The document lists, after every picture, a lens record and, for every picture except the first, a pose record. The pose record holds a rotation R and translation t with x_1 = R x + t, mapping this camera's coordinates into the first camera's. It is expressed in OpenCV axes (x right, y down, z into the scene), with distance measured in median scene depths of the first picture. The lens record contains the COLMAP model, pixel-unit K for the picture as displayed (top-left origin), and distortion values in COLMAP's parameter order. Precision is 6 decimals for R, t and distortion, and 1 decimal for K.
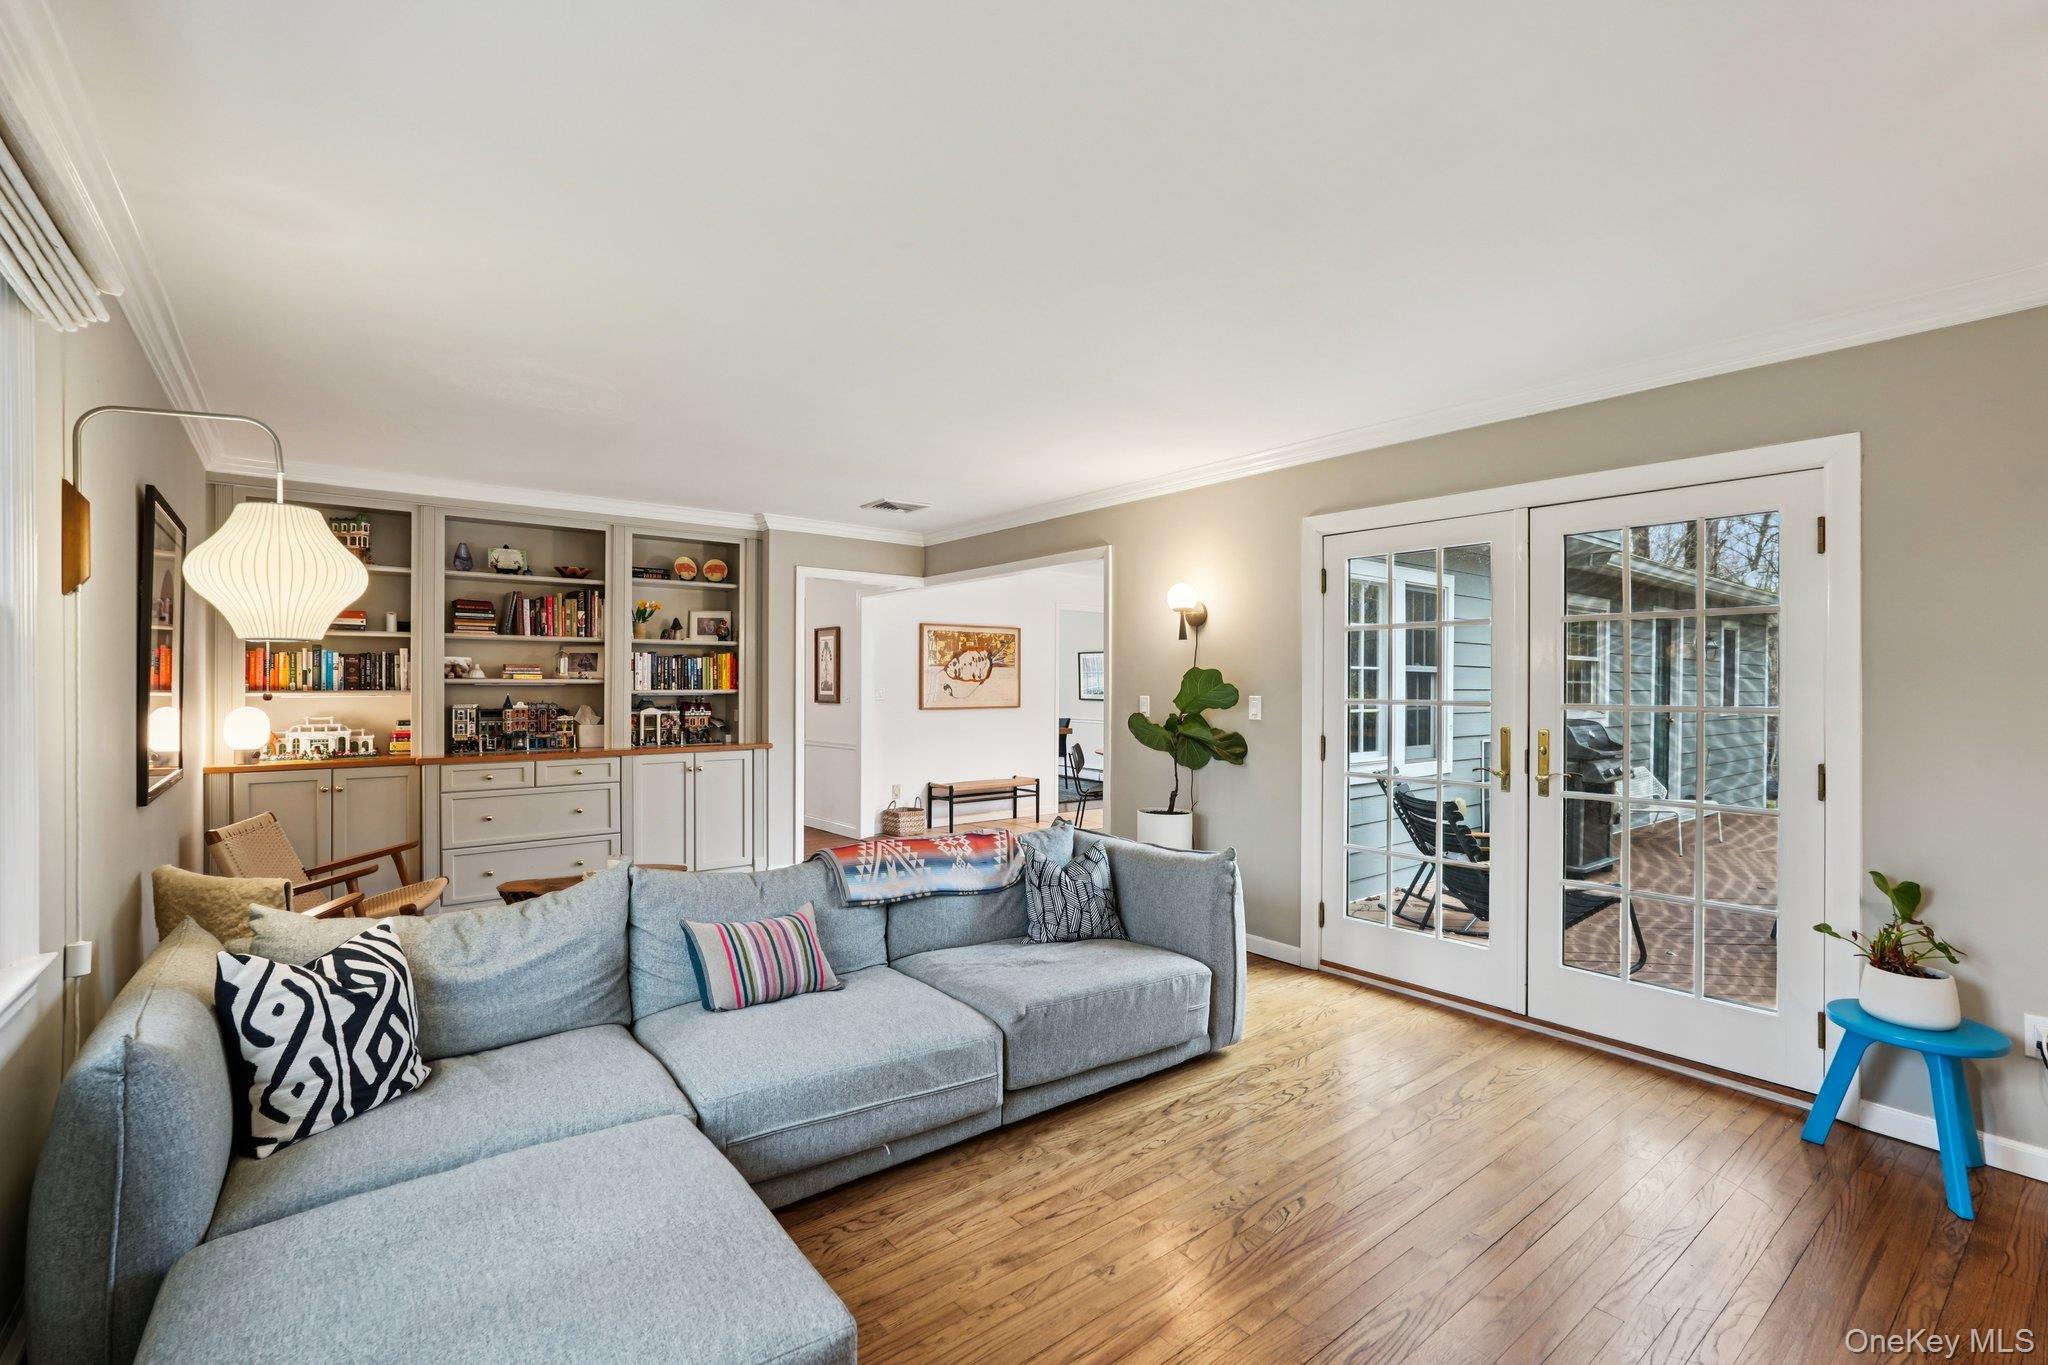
lens RADIAL K [[903.3, 0, 1020.6], [0, 903.3, 685.5], [0, 0, 1]] dist [-0.009969, 0.004118]
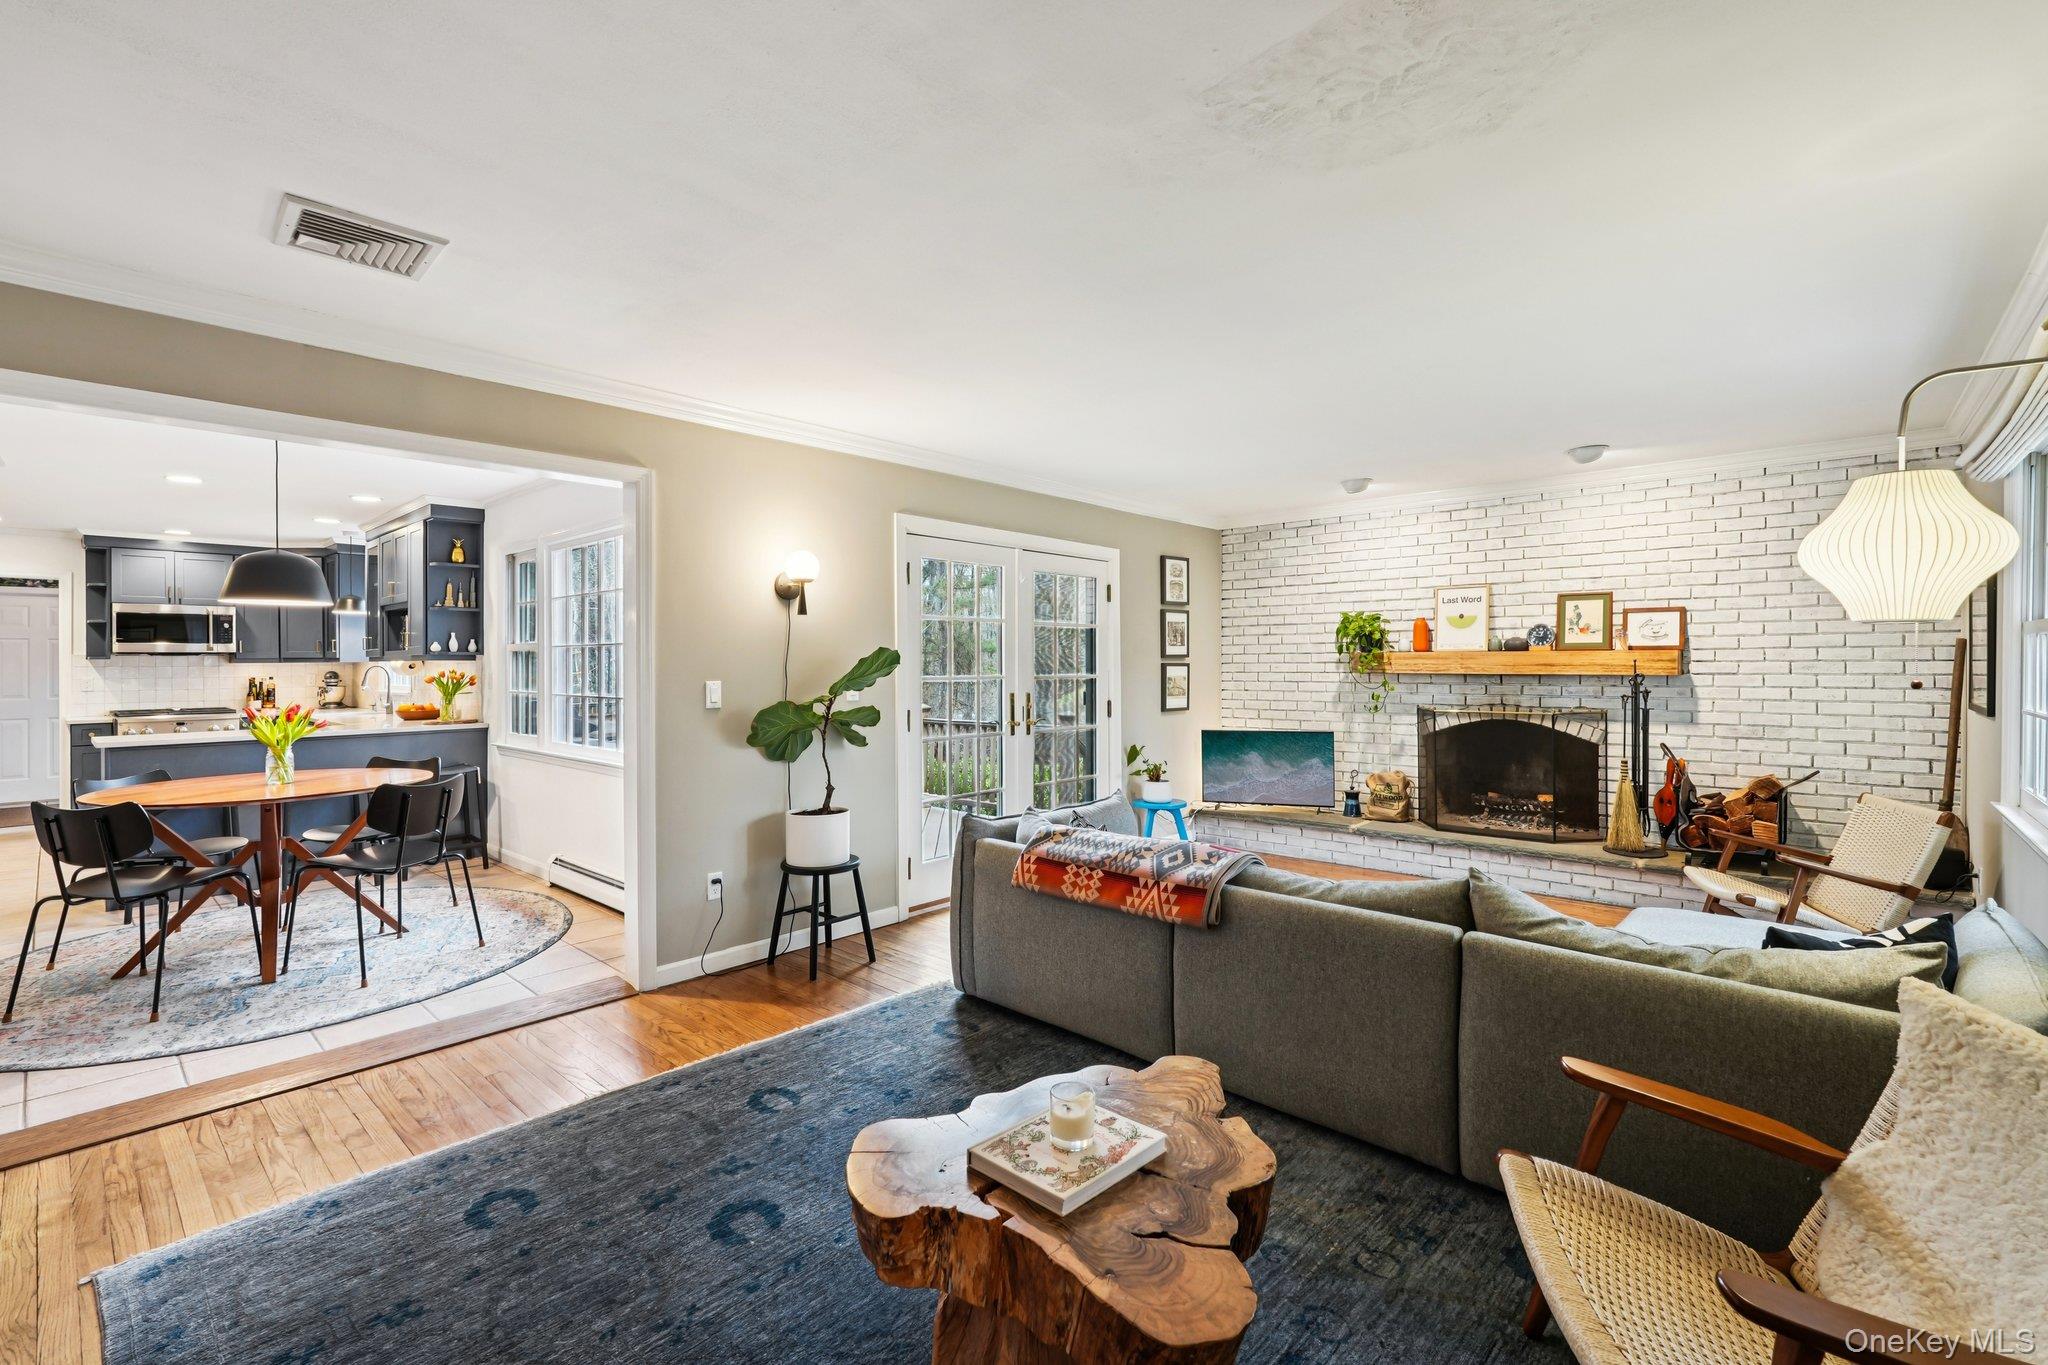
lens RADIAL K [[903.3, 0, 1024.5], [0, 903.3, 660.4], [0, 0, 1]] dist [-0.009969, 0.004118]
pose [[-0.164385, -0.001948, 0.986394, -0.410244], [0.004734, 0.999985, 0.002764, -0.004649], [-0.986385, 0.005123, -0.164374, 0.524498]]
